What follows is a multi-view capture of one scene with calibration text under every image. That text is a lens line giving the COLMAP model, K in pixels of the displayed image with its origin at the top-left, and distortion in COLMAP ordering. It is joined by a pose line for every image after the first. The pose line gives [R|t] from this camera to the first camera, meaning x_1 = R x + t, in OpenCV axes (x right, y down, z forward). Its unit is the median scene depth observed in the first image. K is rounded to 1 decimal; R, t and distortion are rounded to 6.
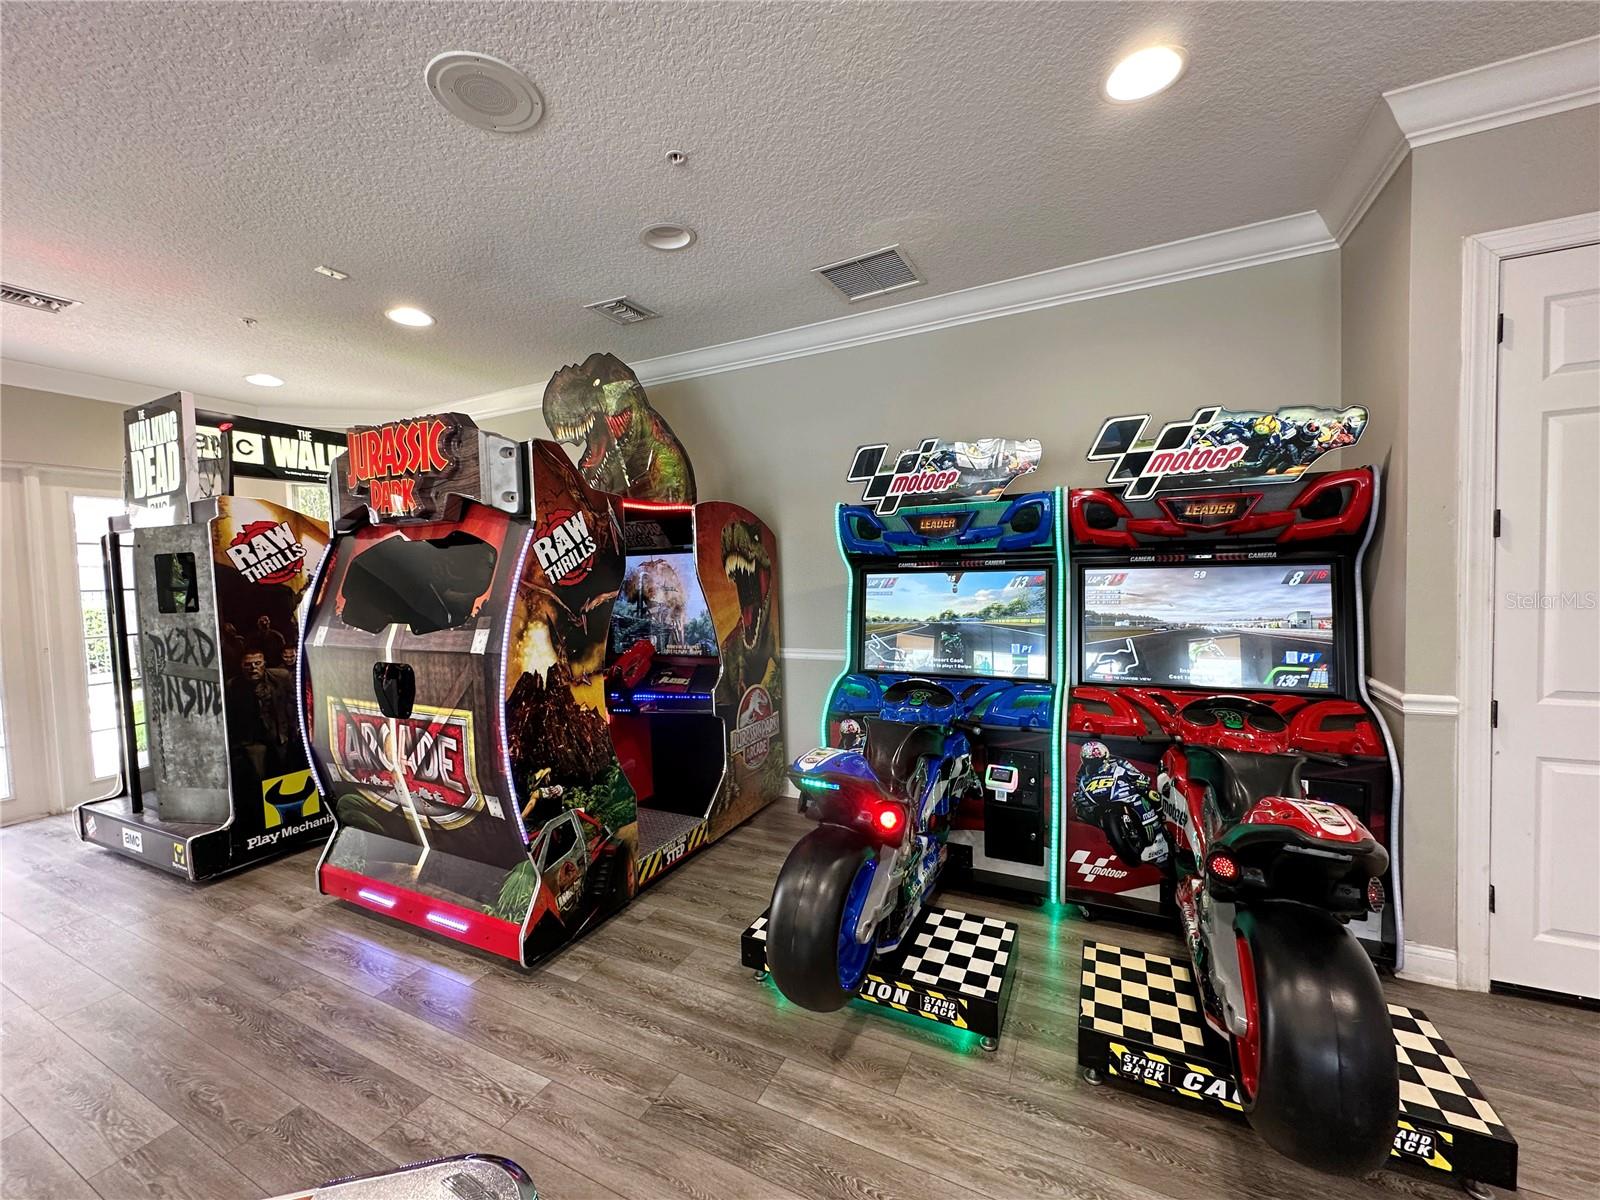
lens RADIAL K [[638.4, 0, 799.4], [0, 638.4, 601.1], [0, 0, 1]] dist [-0.002936, 0.000378]
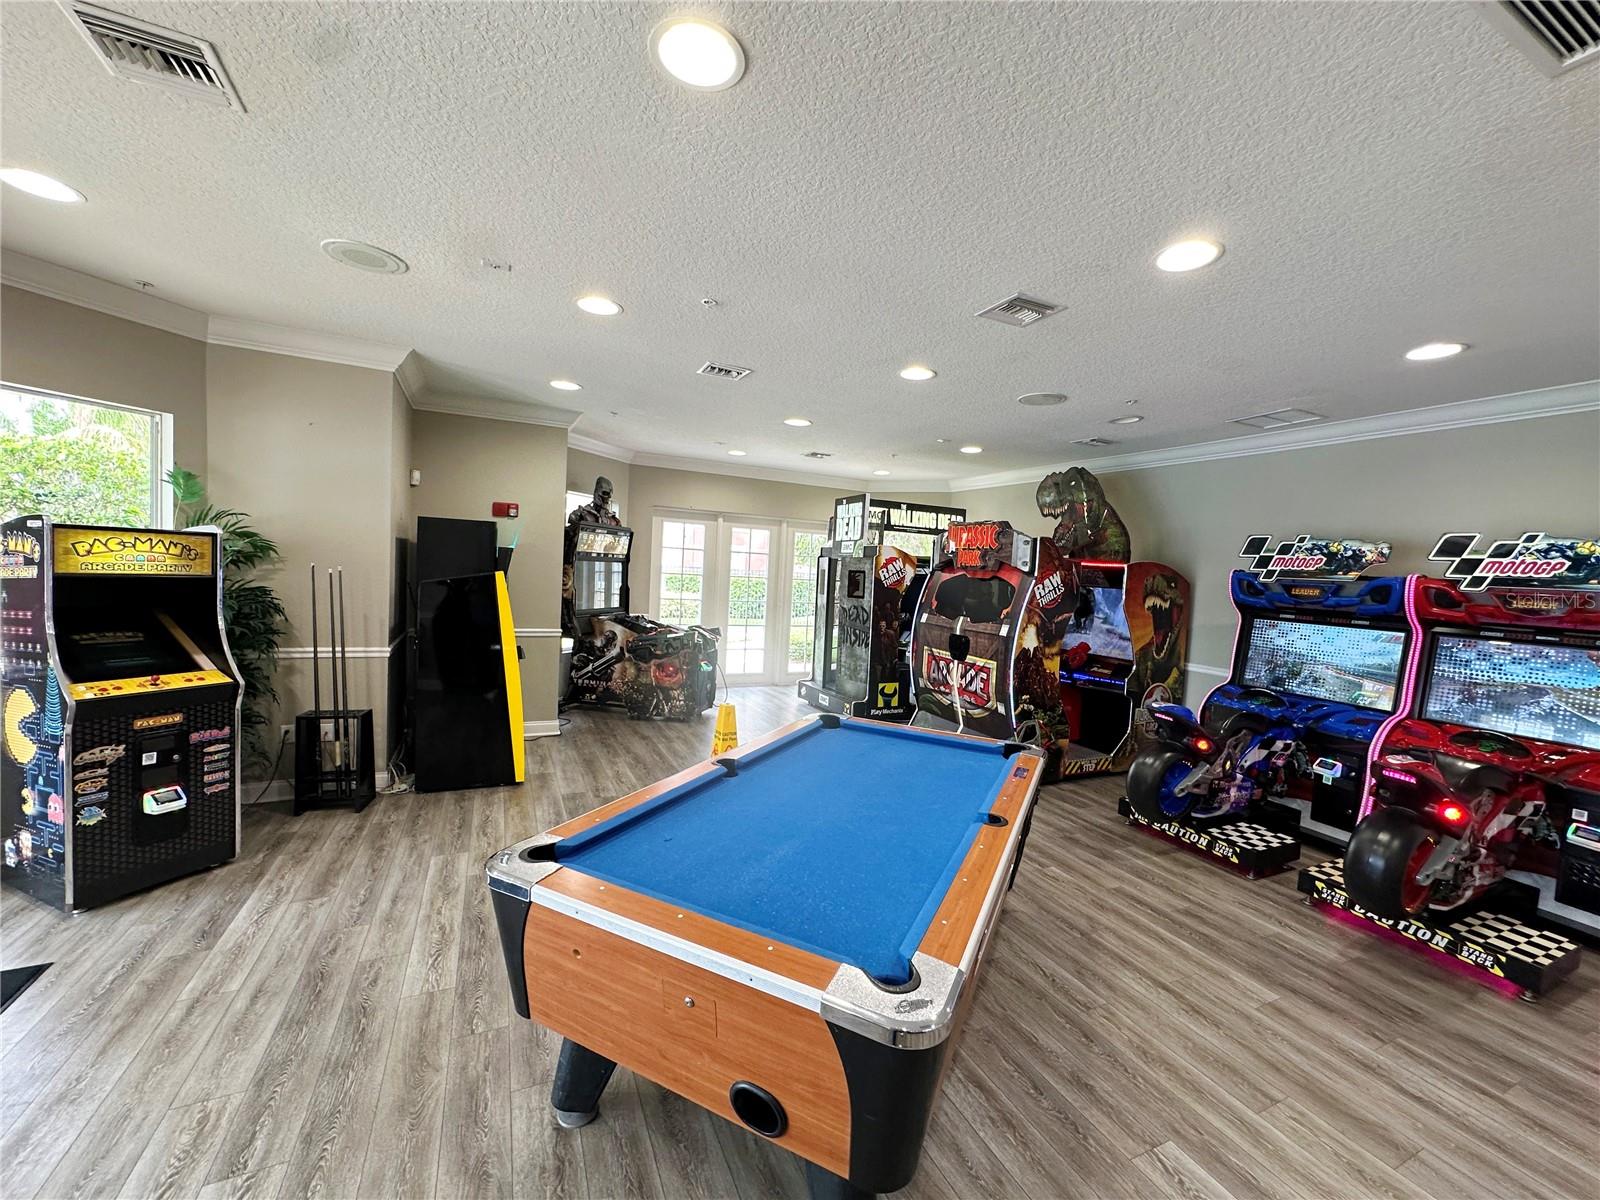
lens RADIAL K [[638.4, 0, 799.4], [0, 638.4, 601.1], [0, 0, 1]] dist [-0.002936, 0.000378]
pose [[0.782641, 0.103725, -0.613771, 0.239634], [-0.104357, 0.993927, 0.034900, -0.033326], [0.613664, 0.036737, 0.788712, -1.000218]]
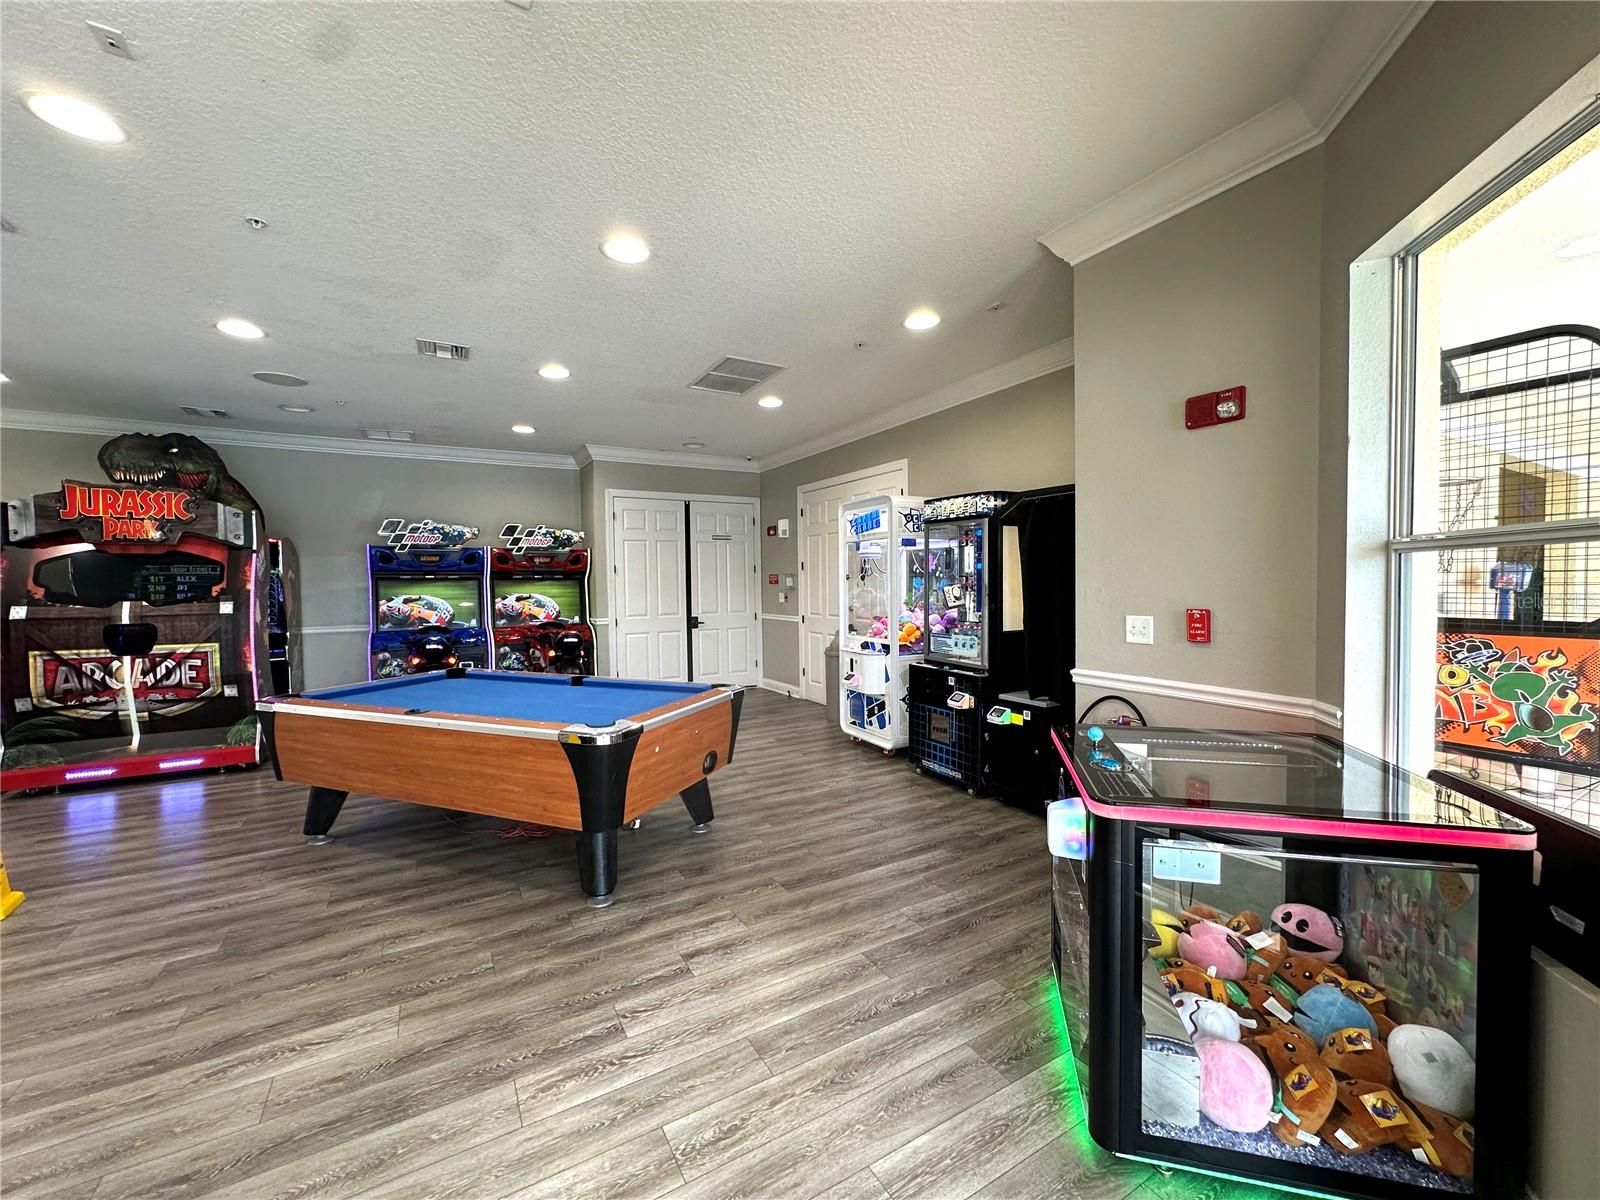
lens RADIAL K [[638.4, 0, 799.4], [0, 638.4, 601.1], [0, 0, 1]] dist [-0.002936, 0.000378]
pose [[0.548712, -0.002922, 0.836006, -1.058376], [0.034354, 0.999228, -0.019055, 0.127553], [-0.835305, 0.039176, 0.548389, -1.446675]]
